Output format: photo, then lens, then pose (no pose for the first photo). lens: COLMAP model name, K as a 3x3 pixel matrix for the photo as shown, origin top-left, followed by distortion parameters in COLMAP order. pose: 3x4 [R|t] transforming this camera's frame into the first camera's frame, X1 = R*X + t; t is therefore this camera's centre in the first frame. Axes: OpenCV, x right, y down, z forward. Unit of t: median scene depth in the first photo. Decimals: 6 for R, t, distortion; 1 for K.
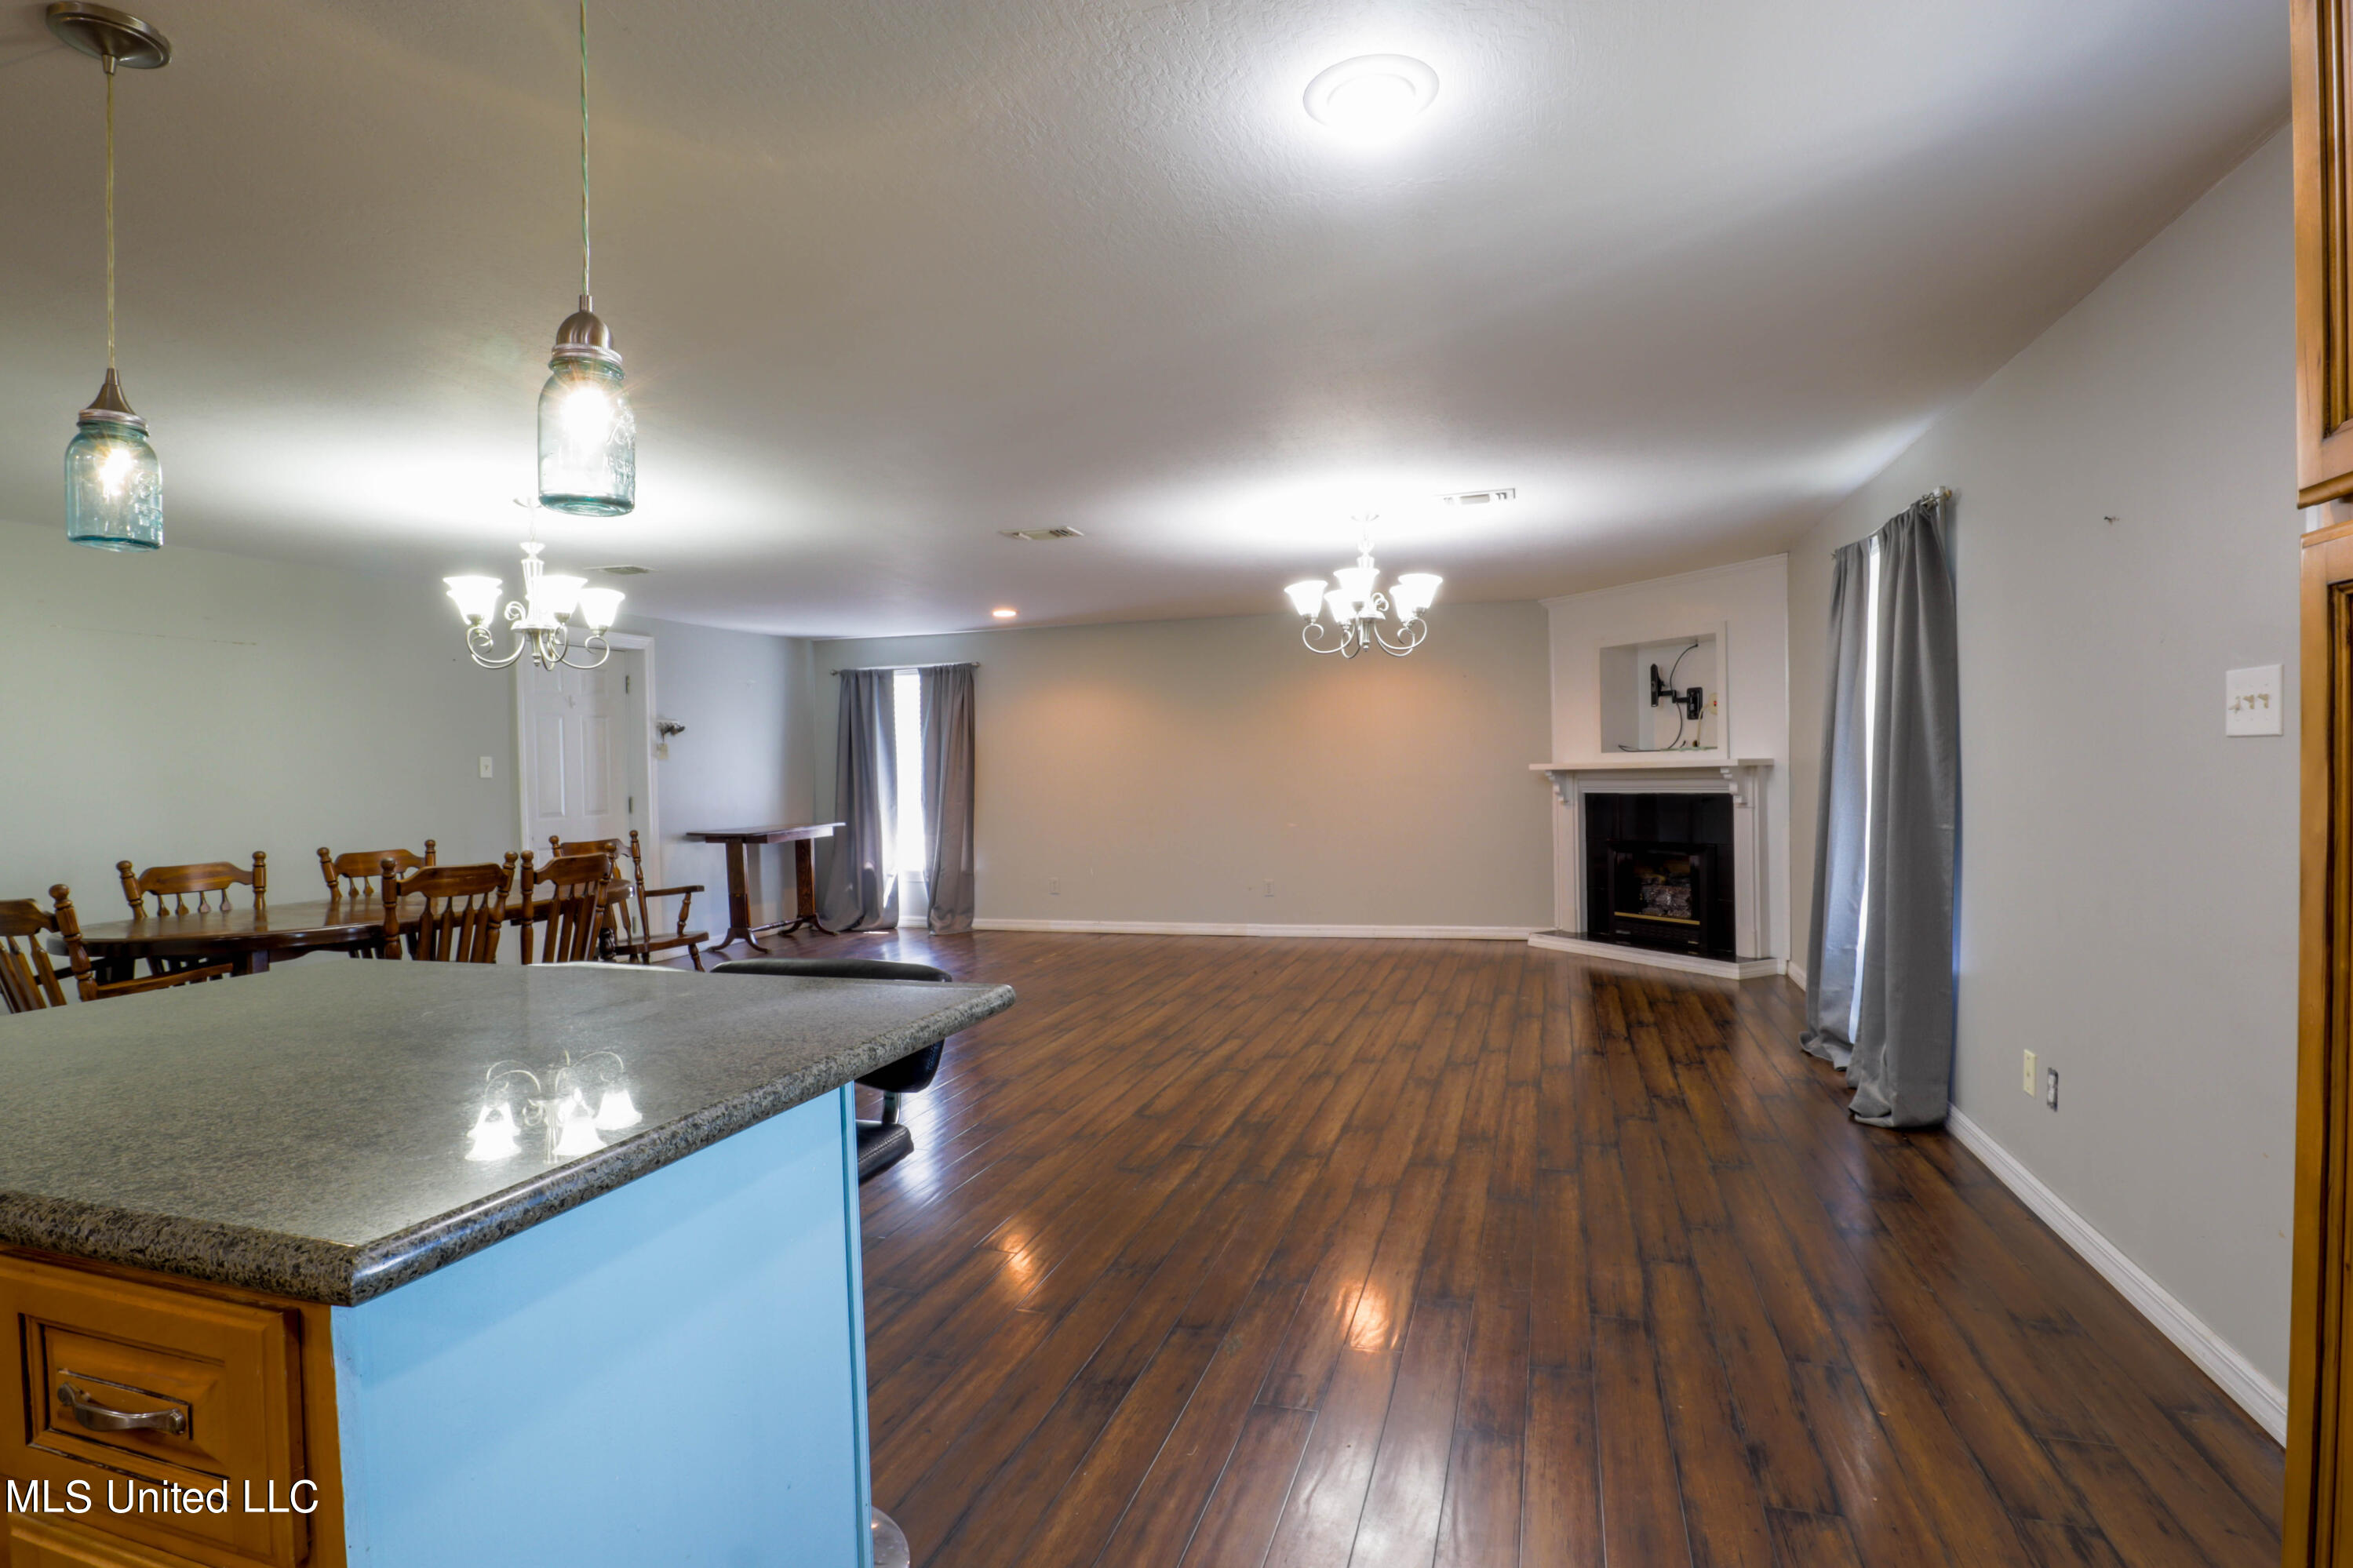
lens RADIAL K [[1230.6, 0, 1177.2], [0, 1230.6, 787.0], [0, 0, 1]] dist [0.000024, -0.000366]
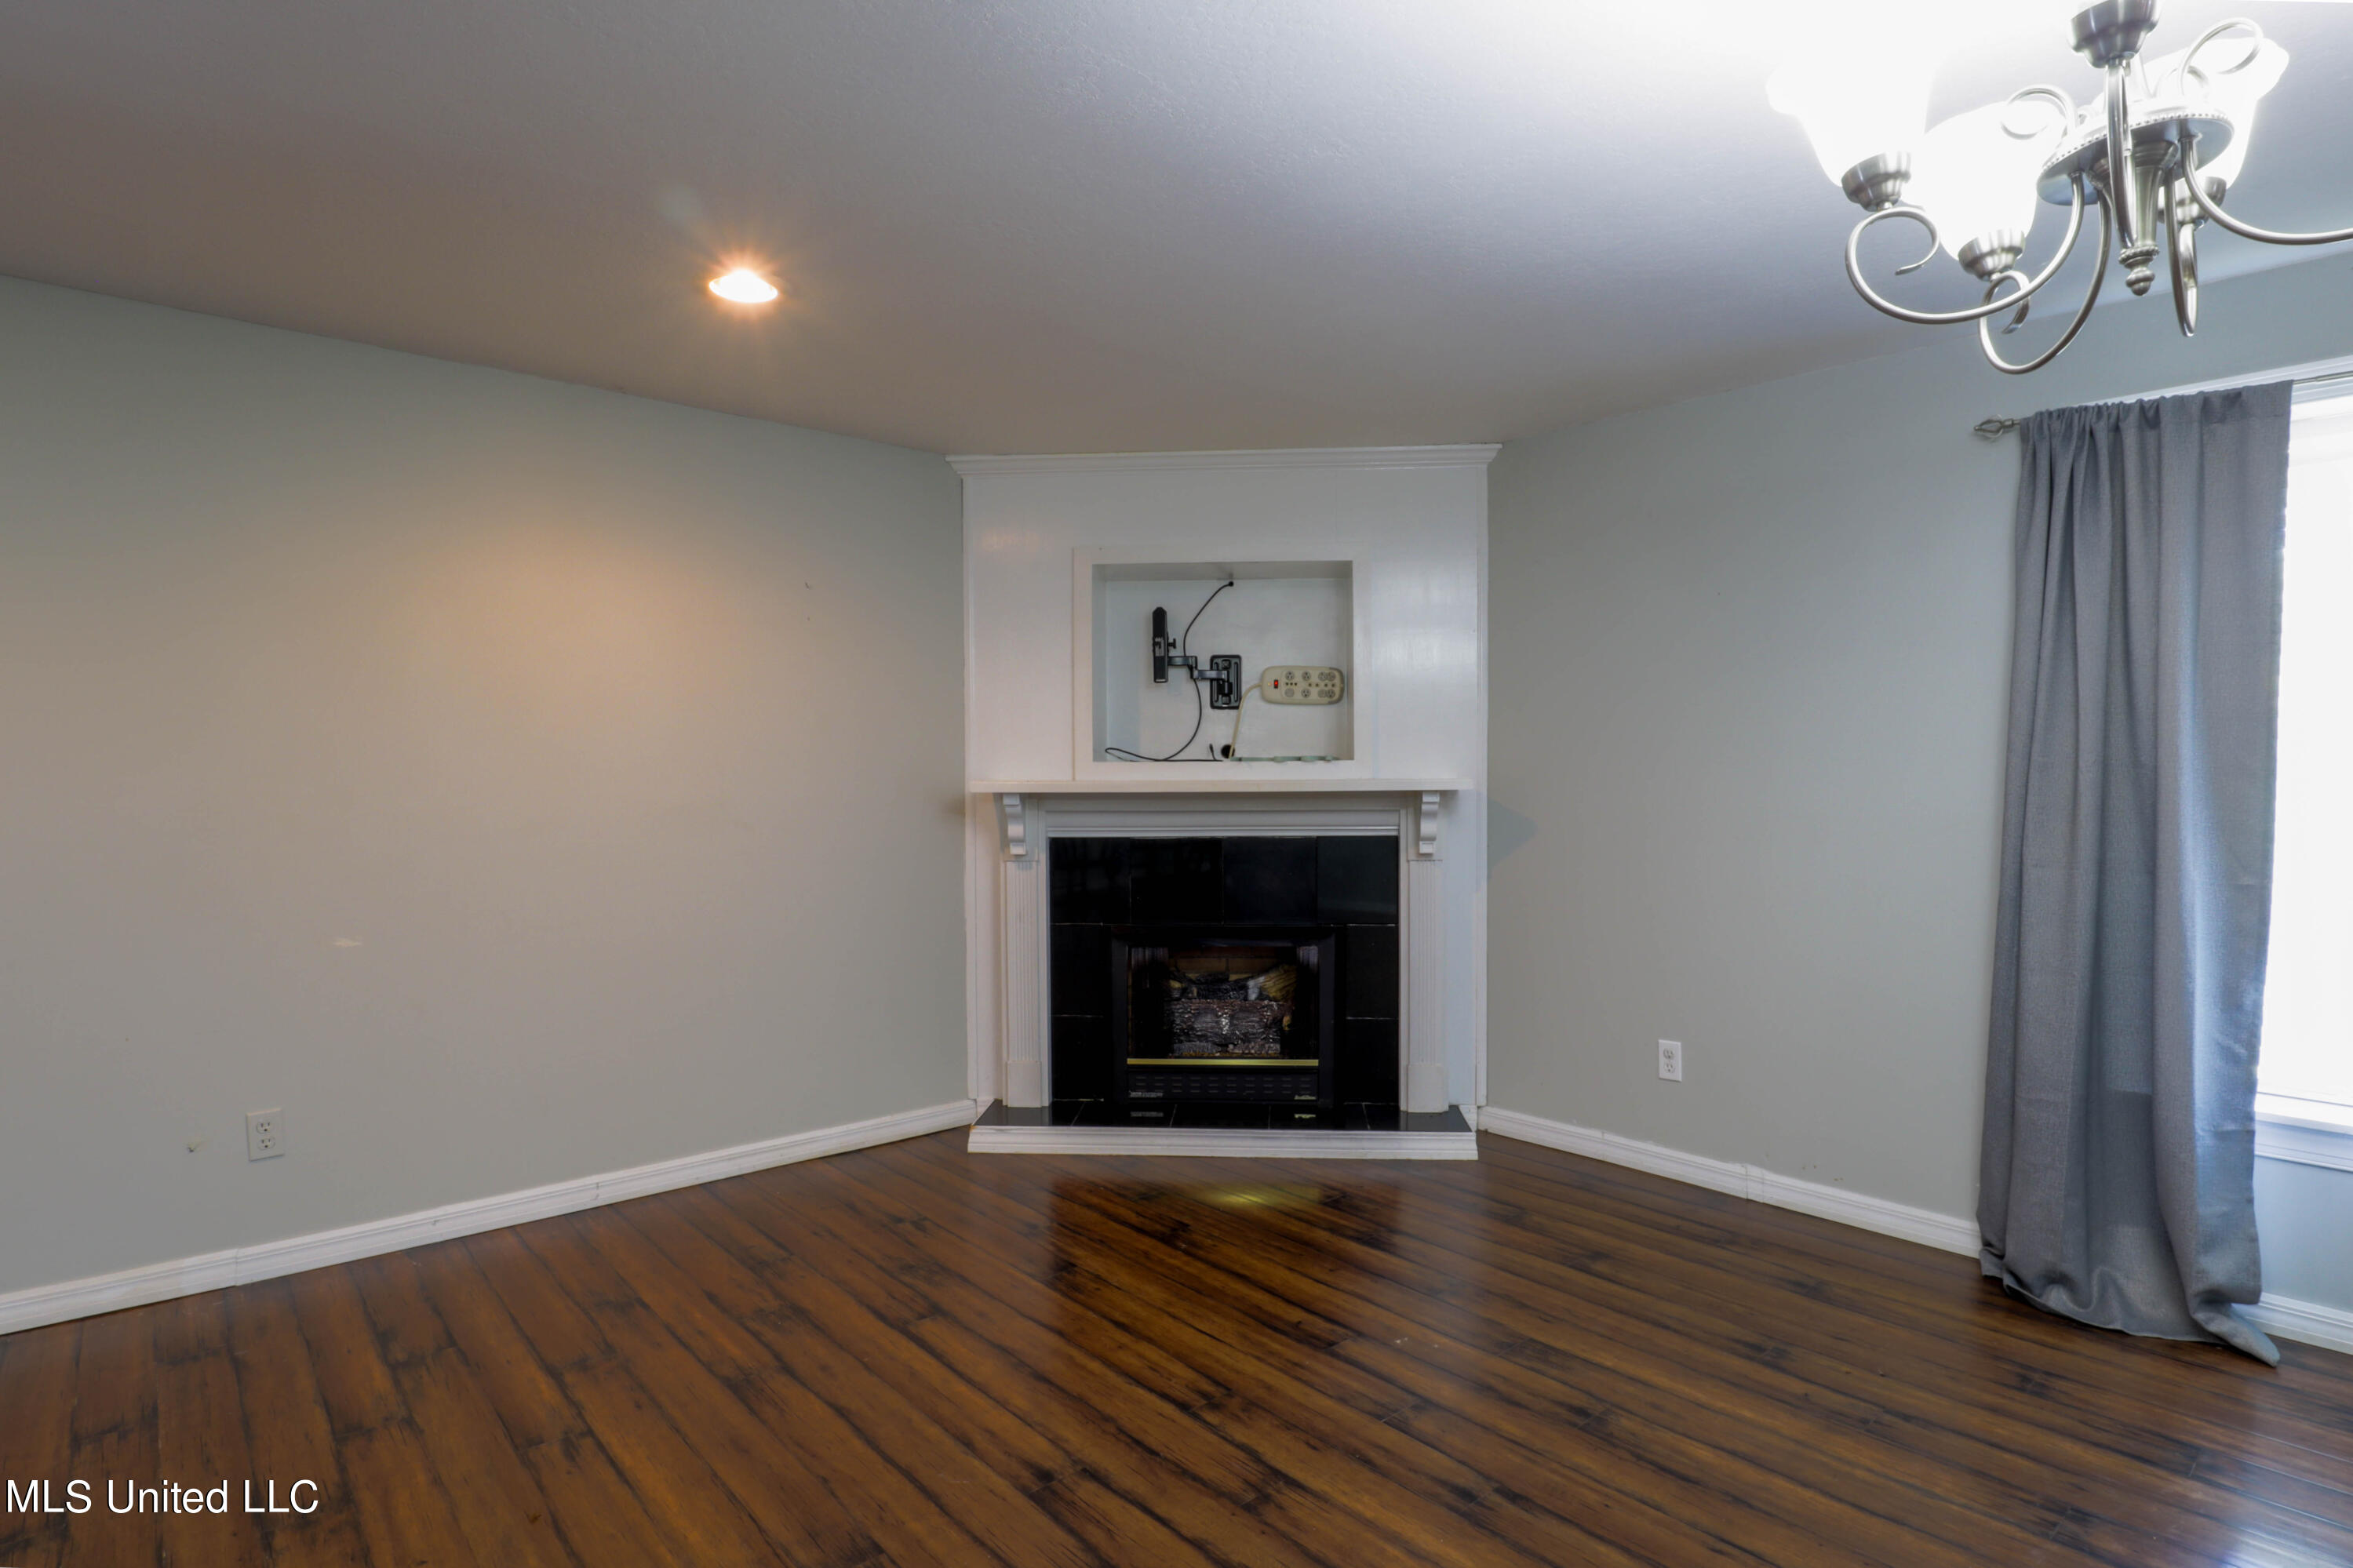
lens RADIAL K [[1230.6, 0, 1173.2], [0, 1230.6, 782.7], [0, 0, 1]] dist [0.000024, -0.000366]
pose [[0.541407, 0.020577, 0.840509, -0.085968], [0.000538, 0.999692, -0.024821, -0.005419], [-0.840760, 0.013890, 0.541229, 0.694563]]
